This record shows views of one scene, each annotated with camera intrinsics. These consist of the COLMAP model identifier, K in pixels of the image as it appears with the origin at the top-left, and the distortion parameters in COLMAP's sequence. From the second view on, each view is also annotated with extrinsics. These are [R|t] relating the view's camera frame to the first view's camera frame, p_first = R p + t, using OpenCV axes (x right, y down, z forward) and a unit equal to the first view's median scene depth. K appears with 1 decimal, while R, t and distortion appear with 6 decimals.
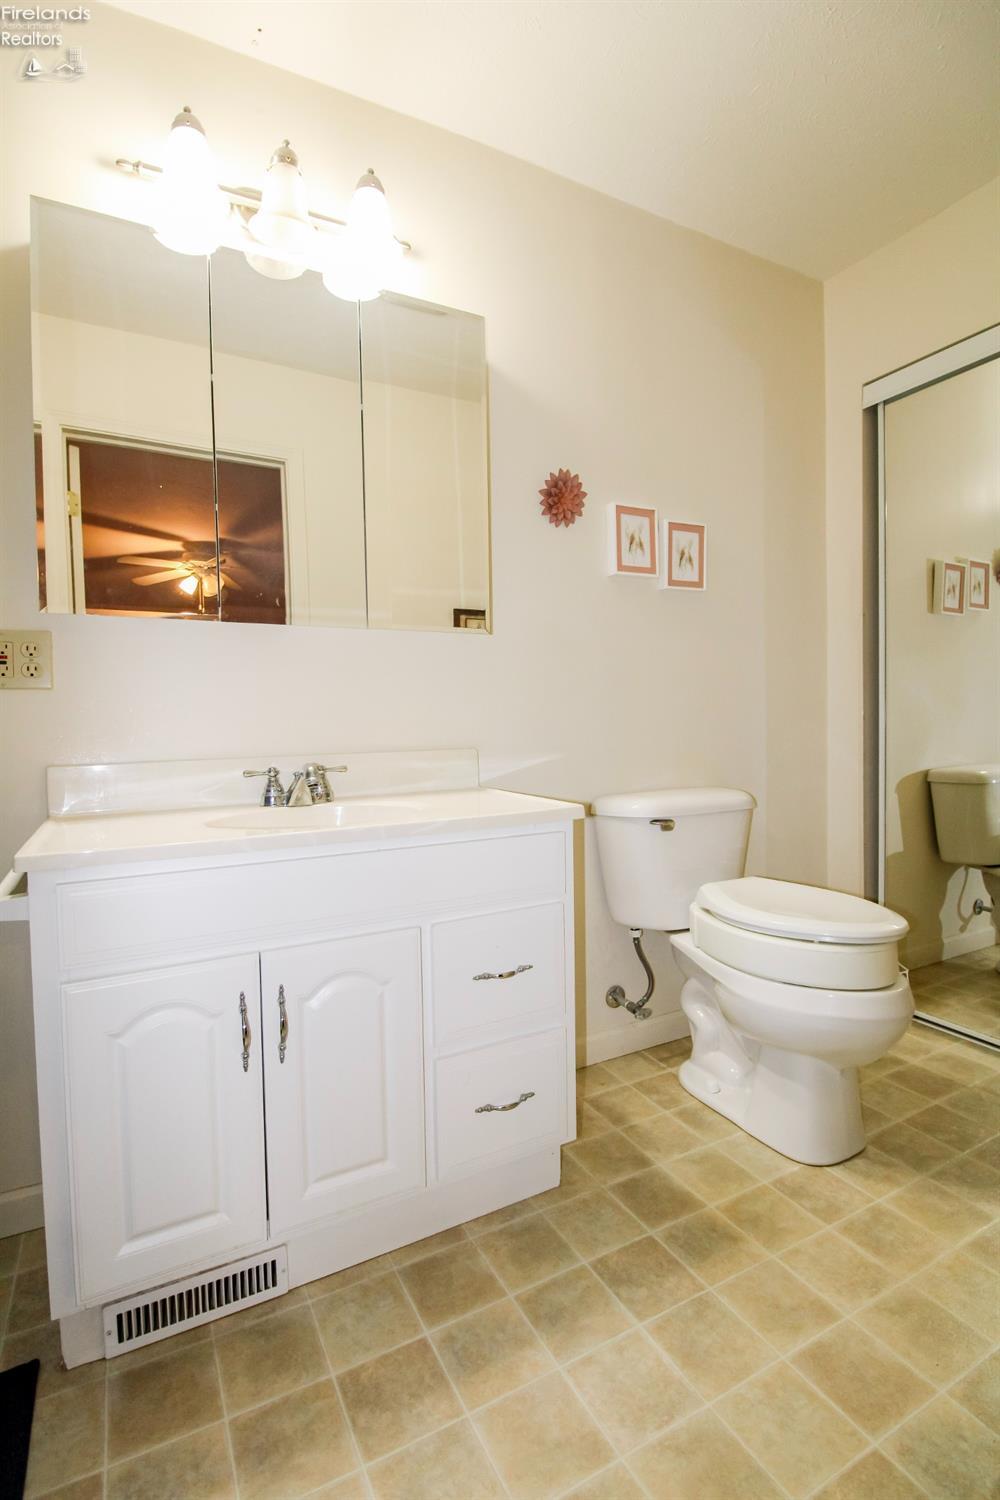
lens RADIAL K [[698.4, 0, 483.5], [0, 698.4, 747.1], [0, 0, 1]] dist [-0.002377, -0.011910]
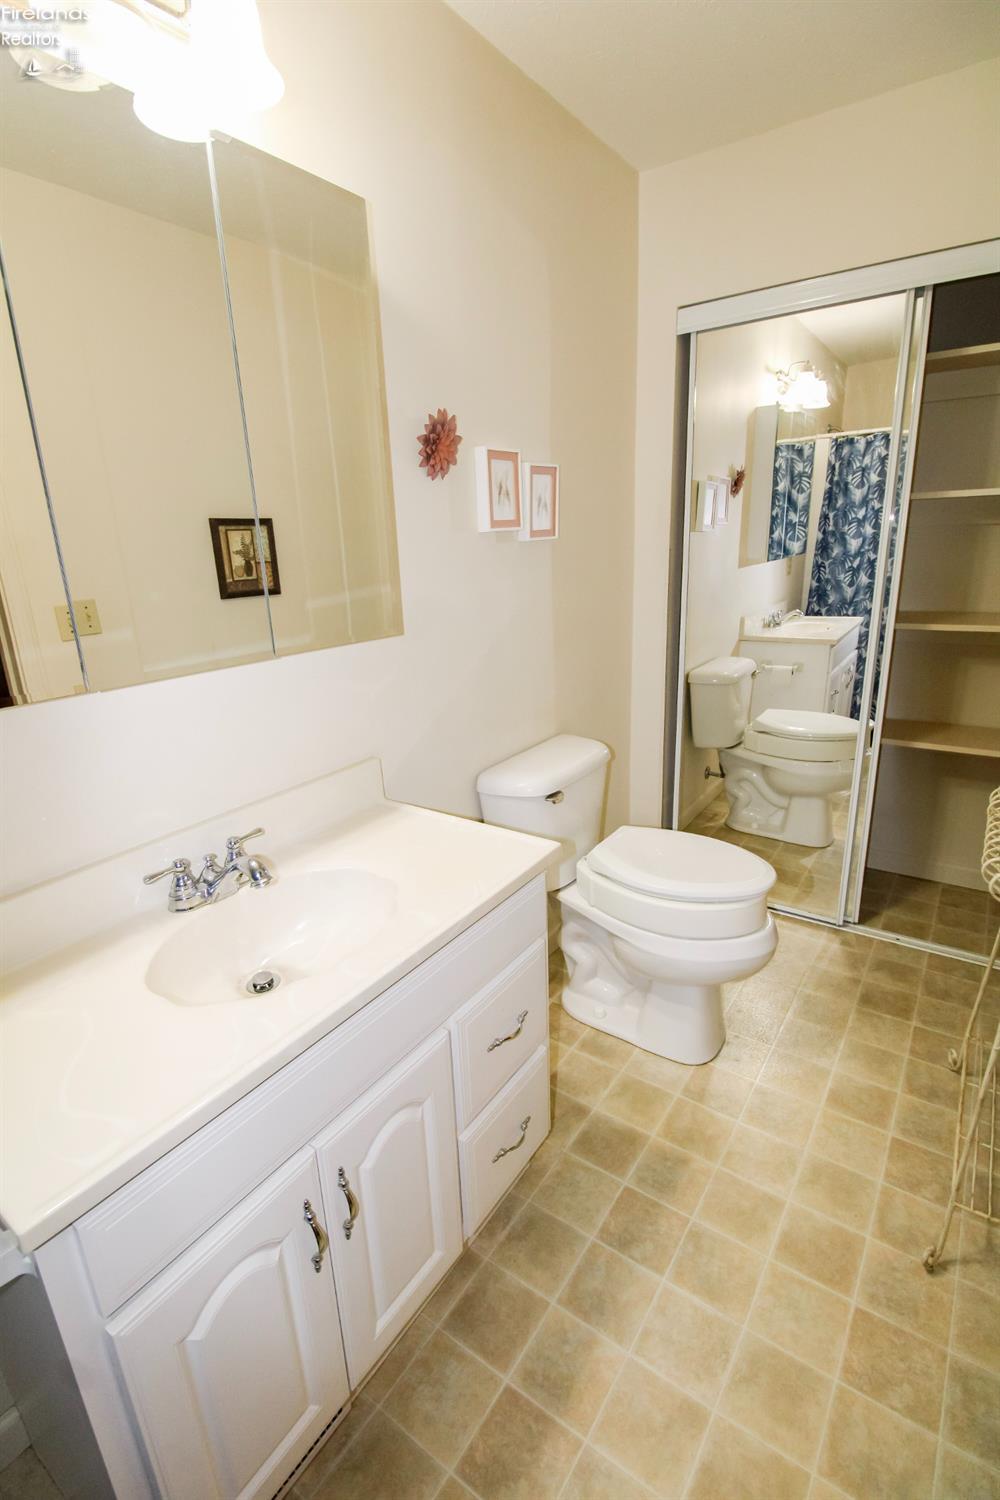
lens RADIAL K [[698.4, 0, 483.5], [0, 698.4, 747.1], [0, 0, 1]] dist [-0.002377, -0.011910]
pose [[0.890952, -0.148031, 0.429292, -0.315381], [0.042165, 0.968258, 0.246372, -0.261653], [-0.452135, -0.201404, 0.868913, 0.219229]]
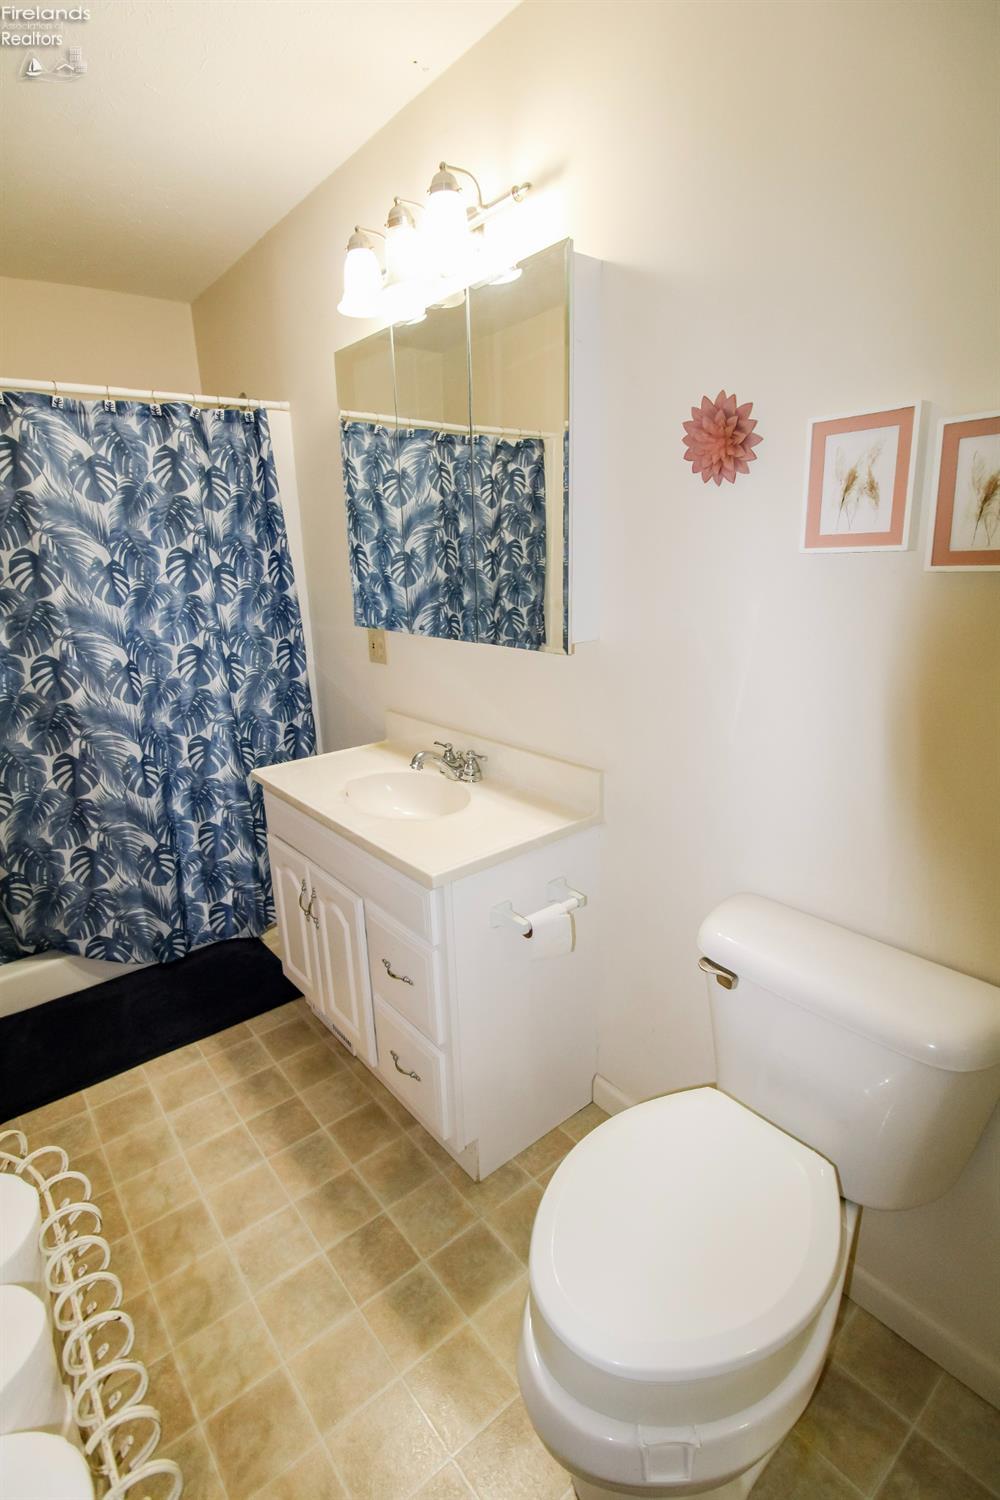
lens RADIAL K [[669.3, 0, 507.4], [0, 669.3, 746.2], [0, 0, 1]] dist [-0.026962, -0.009818]
pose [[0.232153, 0.273097, -0.933554, 0.888798], [-0.020549, 0.960938, 0.275998, -0.312252], [0.972462, -0.044890, 0.228696, 0.823059]]
